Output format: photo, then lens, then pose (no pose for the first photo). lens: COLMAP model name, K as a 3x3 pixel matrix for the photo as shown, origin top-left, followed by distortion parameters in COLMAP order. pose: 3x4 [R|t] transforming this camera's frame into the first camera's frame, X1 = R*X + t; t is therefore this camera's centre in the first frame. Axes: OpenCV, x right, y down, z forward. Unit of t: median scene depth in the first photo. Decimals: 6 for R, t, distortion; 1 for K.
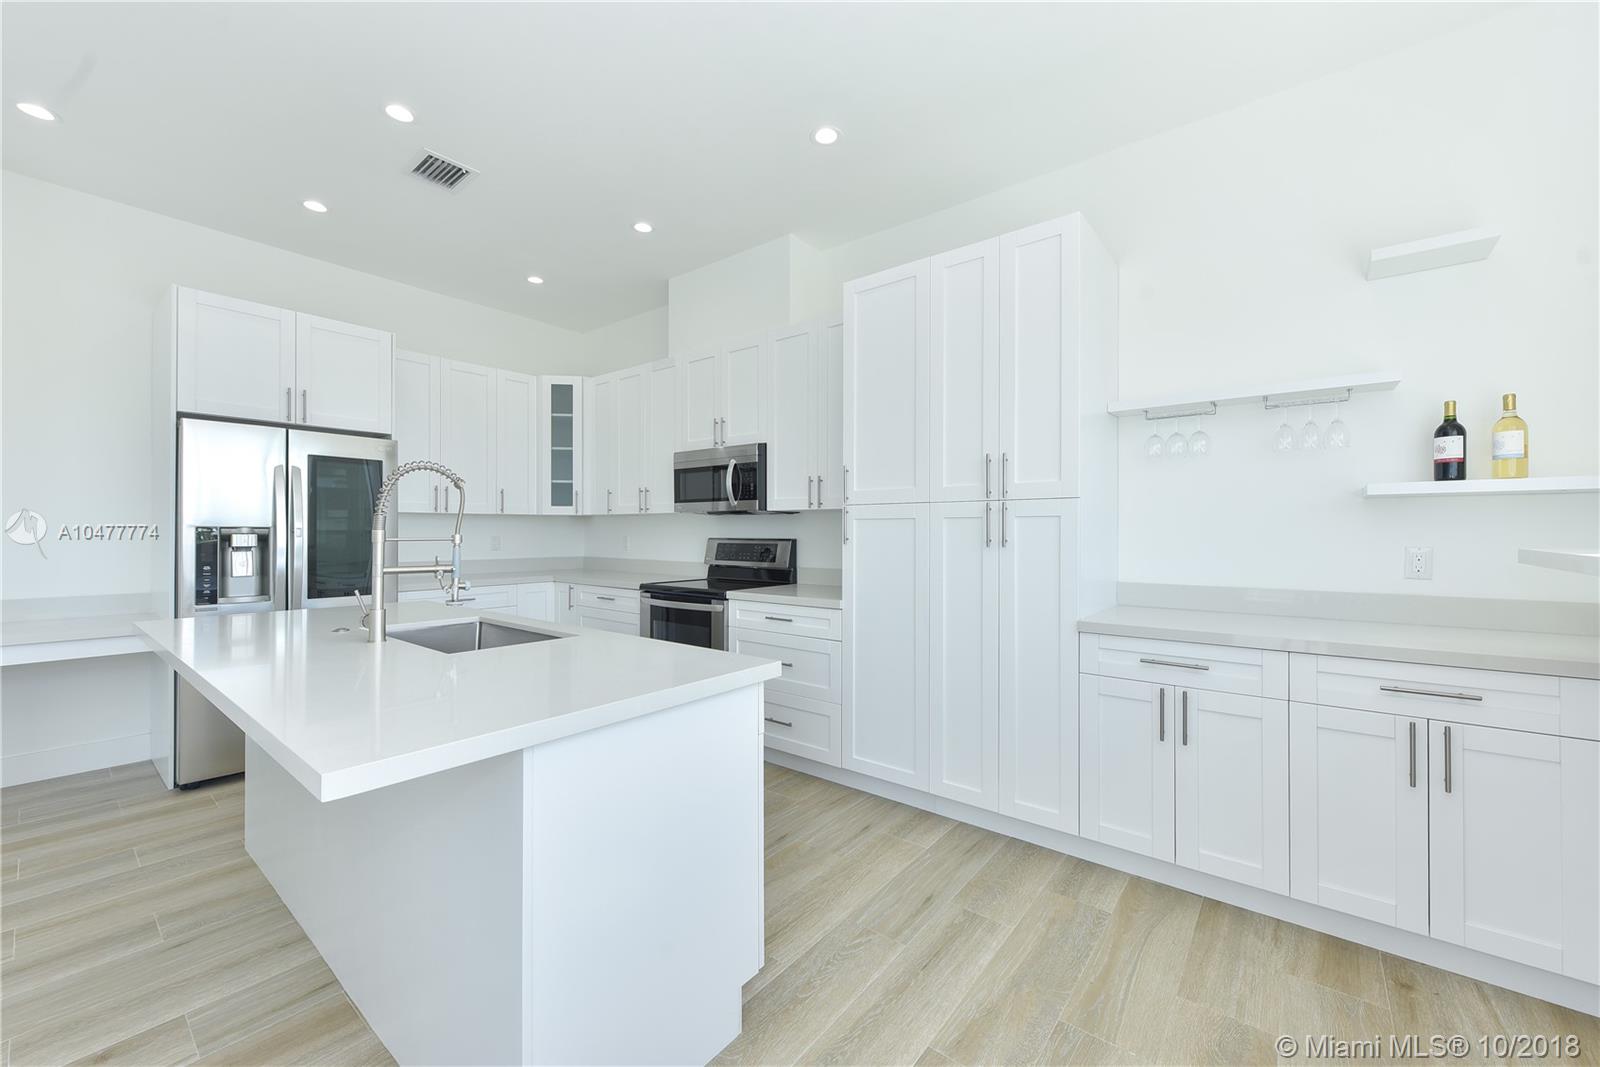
lens RADIAL K [[623.9, 0, 800.0], [0, 623.9, 533.5], [0, 0, 1]] dist [0.004914, -0.002186]
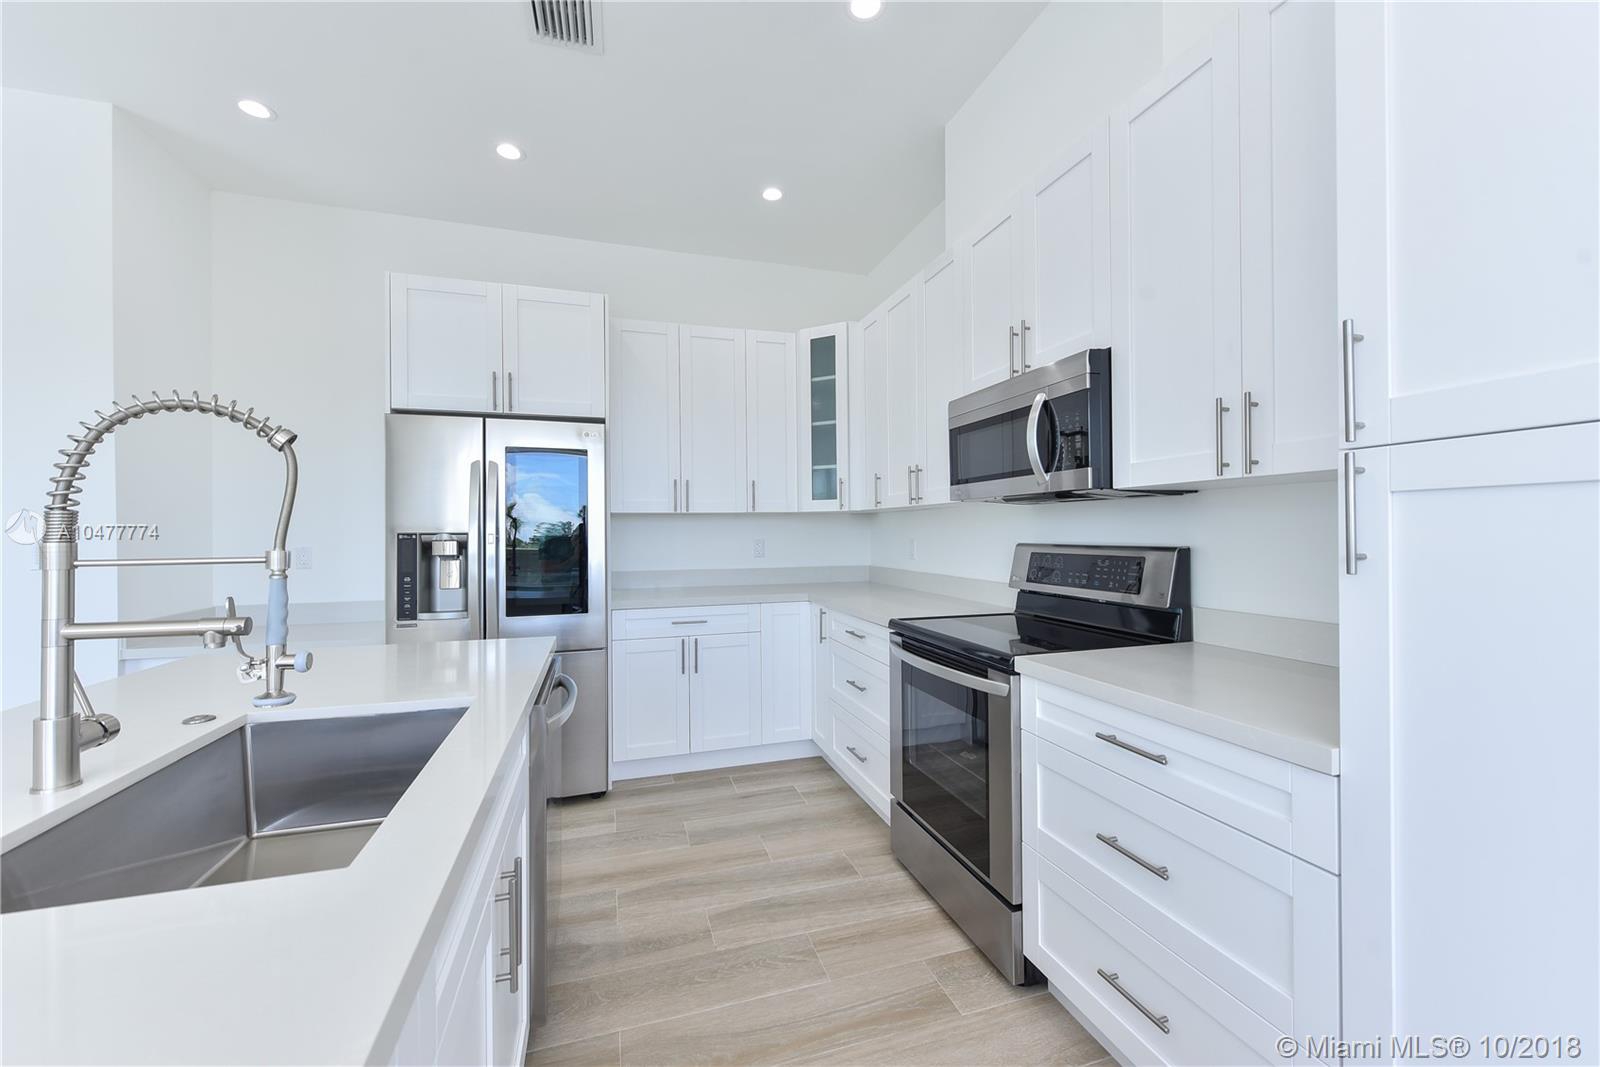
lens RADIAL K [[623.9, 0, 798.2], [0, 623.9, 530.6], [0, 0, 1]] dist [0.004914, -0.002186]
pose [[0.827516, -0.010149, -0.561350, 0.015590], [0.008484, 0.999948, -0.005572, -0.003944], [0.561378, -0.000152, 0.827560, 0.480416]]
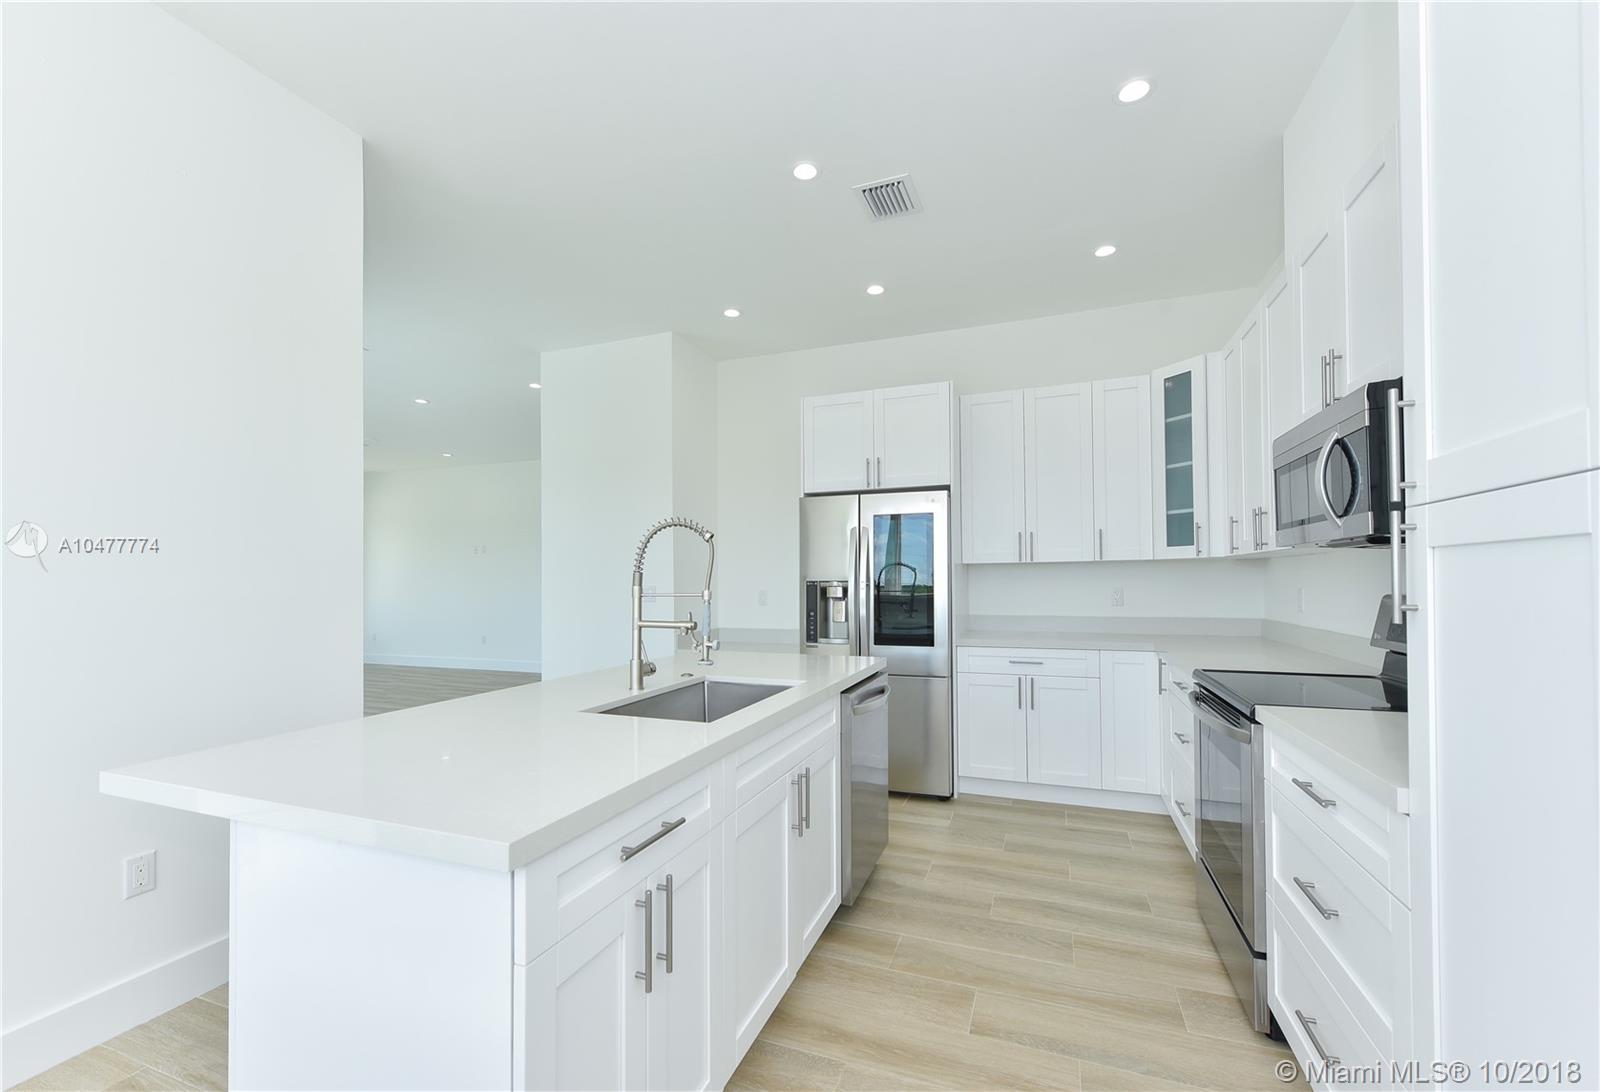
lens RADIAL K [[650.6, 0, 794.8], [0, 650.6, 573.8], [0, 0, 1]] dist [0.002085, -0.000310]
pose [[0.299880, -0.016404, -0.953836, 0.251296], [0.005023, 0.999865, -0.015616, -0.004205], [0.953964, -0.000108, 0.299922, 0.478675]]
